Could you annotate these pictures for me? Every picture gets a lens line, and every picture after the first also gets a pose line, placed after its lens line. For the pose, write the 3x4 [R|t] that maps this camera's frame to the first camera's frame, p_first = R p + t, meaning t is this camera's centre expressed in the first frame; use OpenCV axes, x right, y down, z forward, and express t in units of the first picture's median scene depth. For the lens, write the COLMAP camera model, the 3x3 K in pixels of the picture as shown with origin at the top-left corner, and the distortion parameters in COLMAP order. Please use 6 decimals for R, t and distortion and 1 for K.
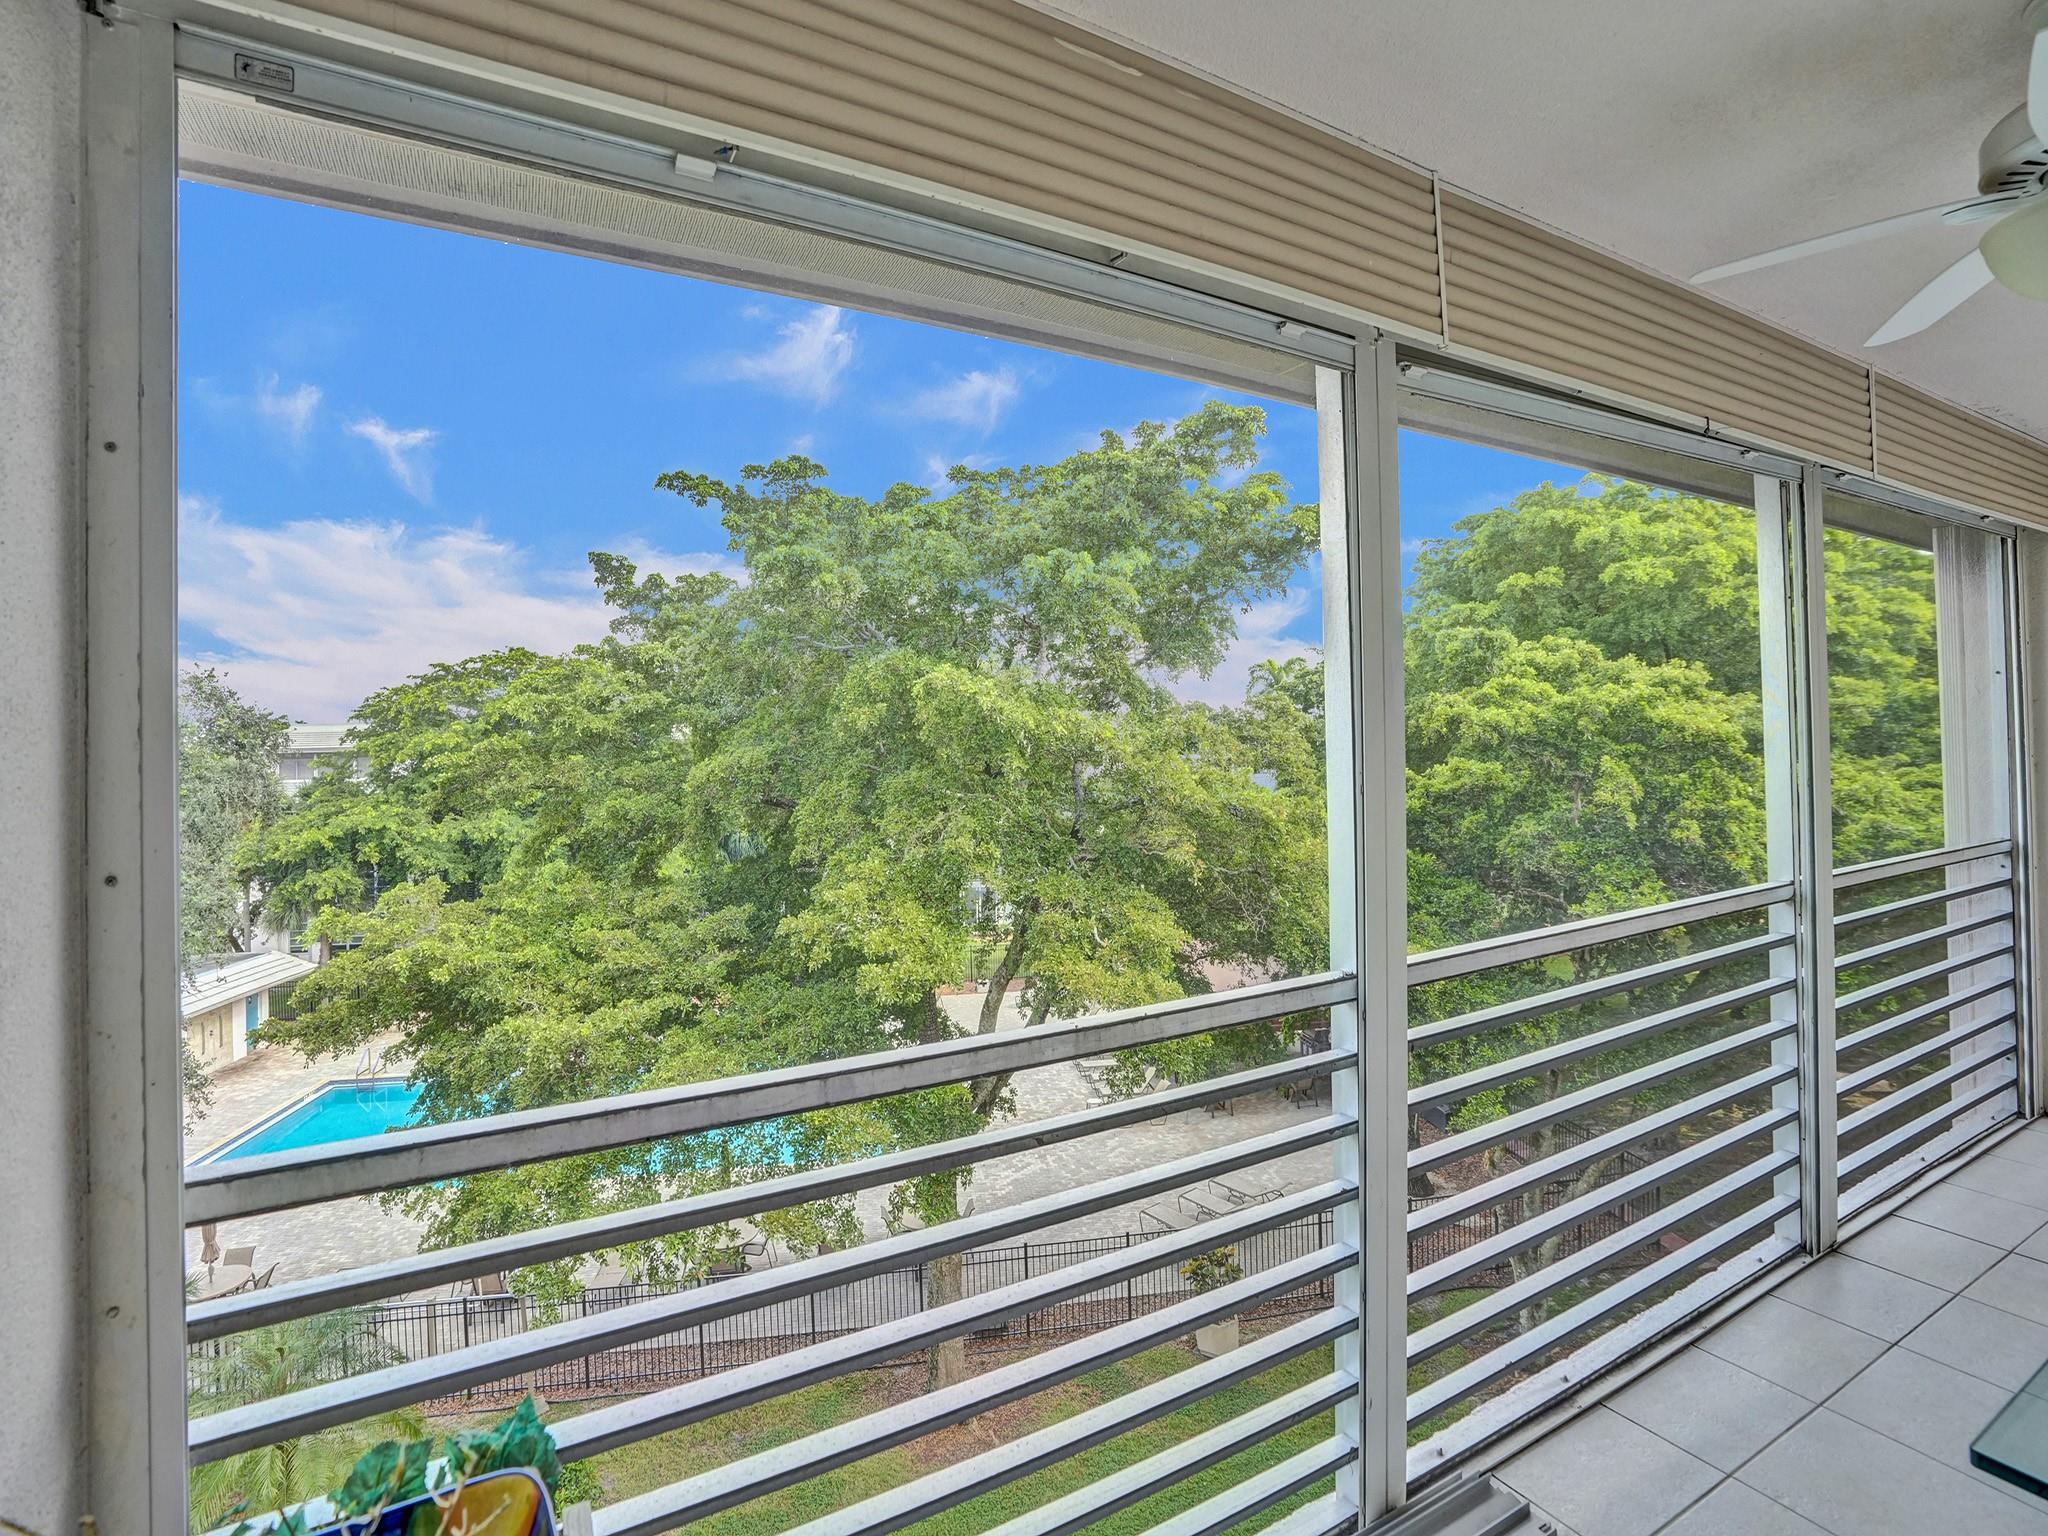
lens RADIAL K [[951.8, 0, 1018.5], [0, 951.8, 728.2], [0, 0, 1]] dist [-0.025685, -0.000228]
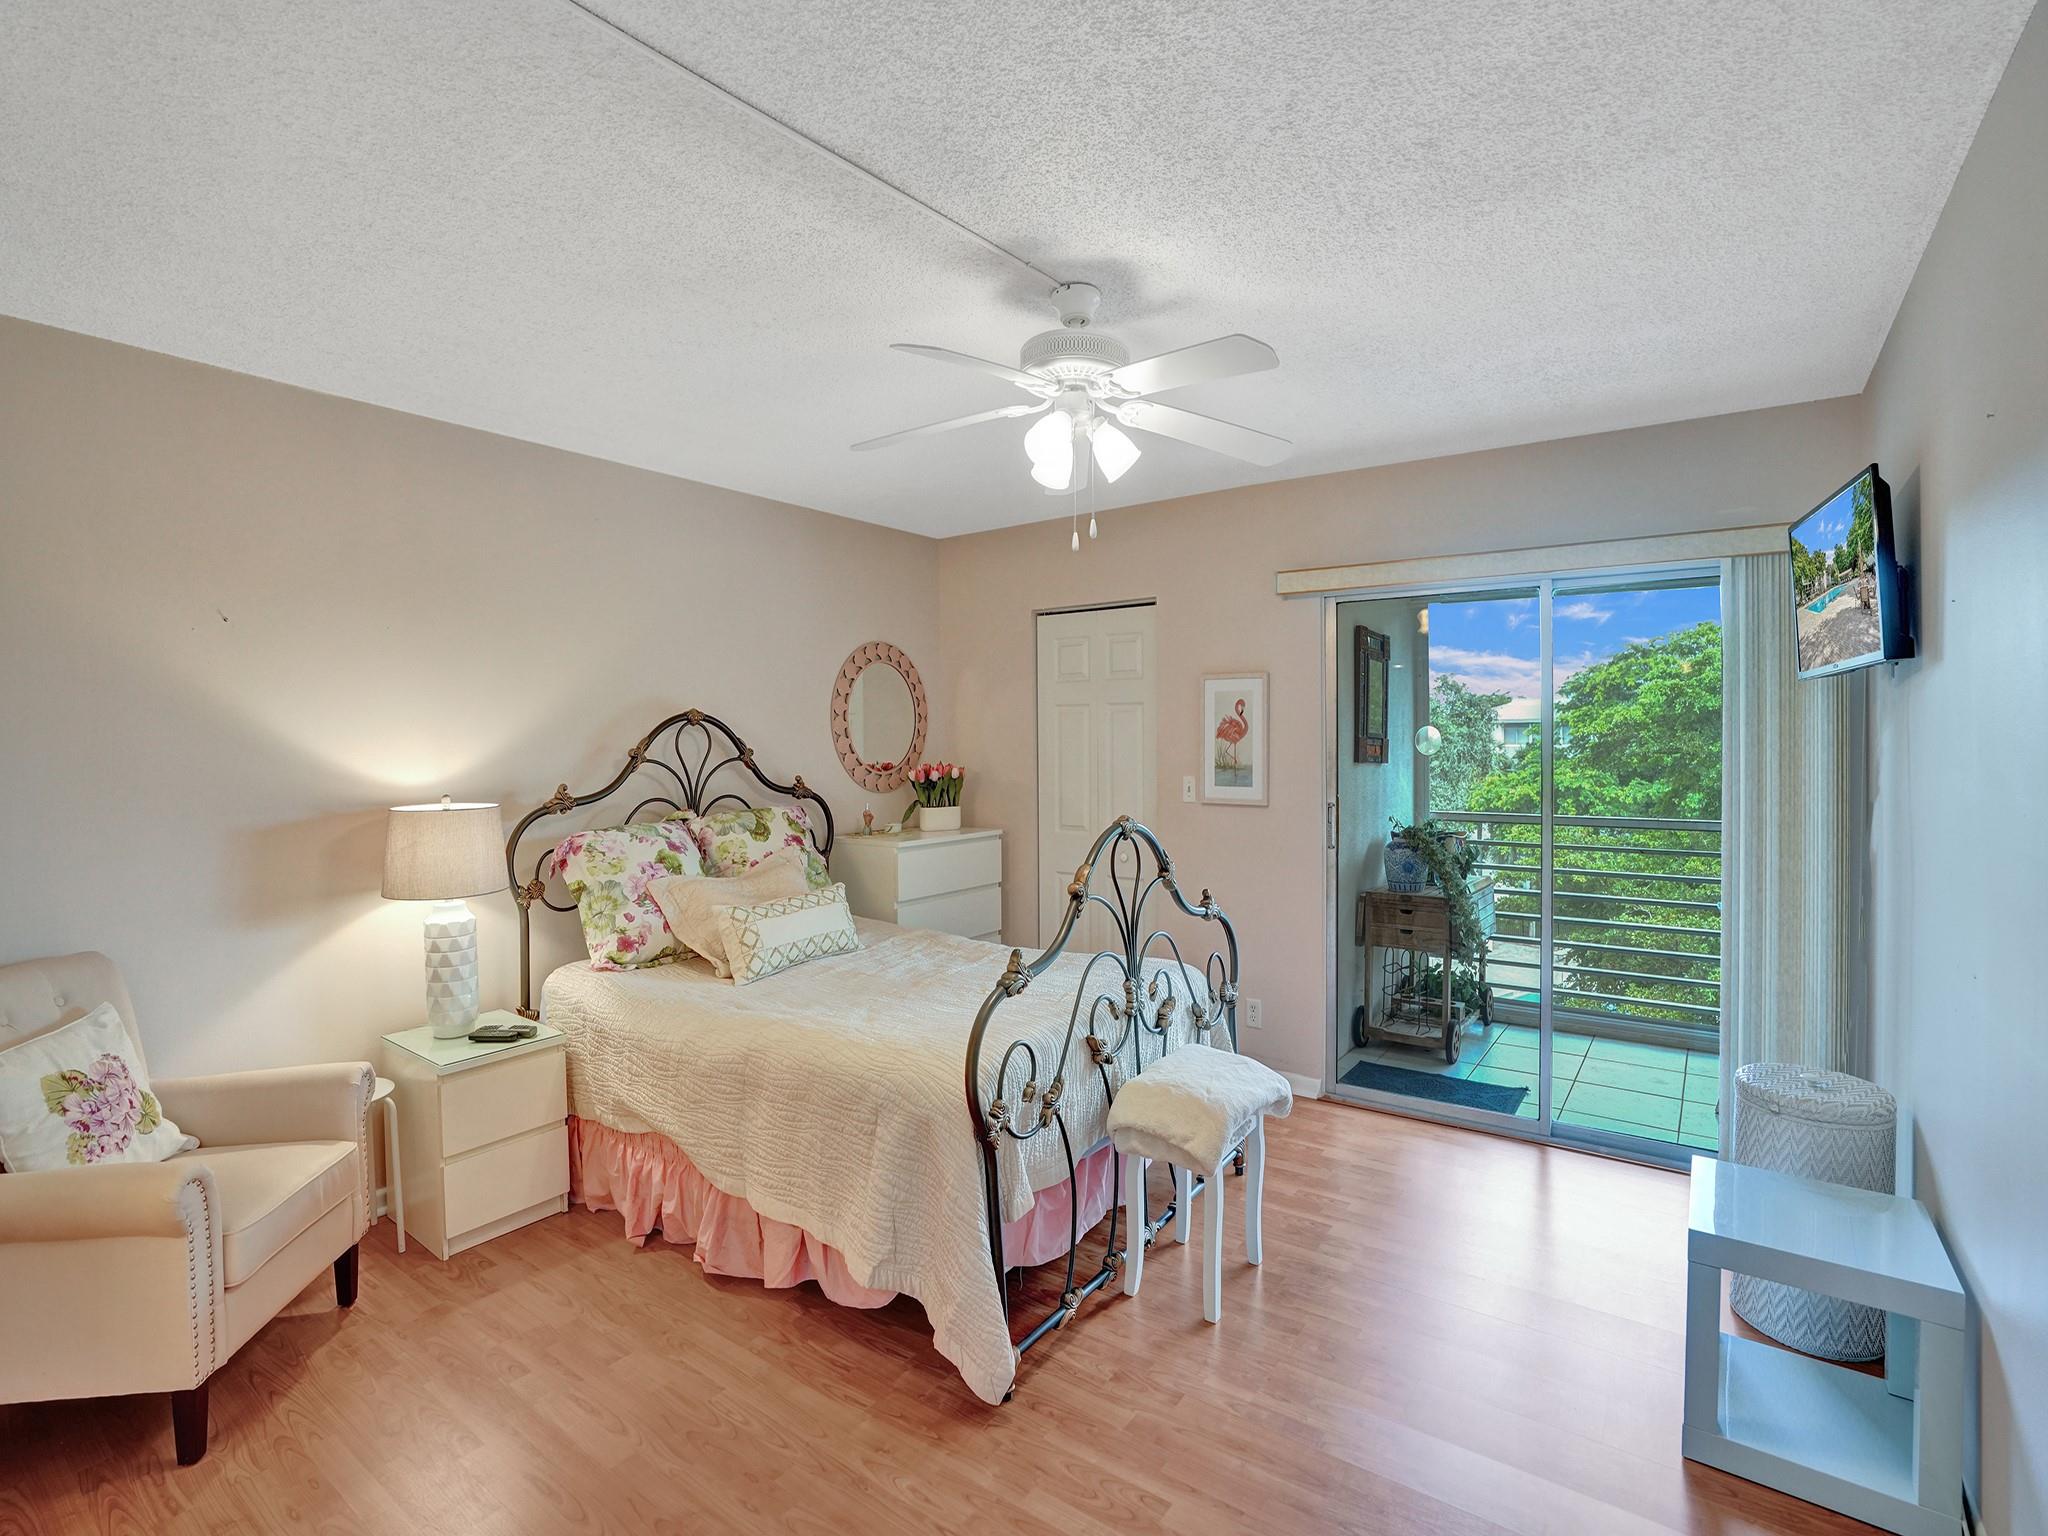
lens RADIAL K [[1007.9, 0, 1029.6], [0, 1007.9, 748.7], [0, 0, 1]] dist [-0.042621, 0.000410]
pose [[0.435434, 0.029705, -0.899730, 0.136516], [0.018356, 0.998955, 0.041865, -0.006219], [0.900033, -0.034745, 0.434434, -0.149317]]
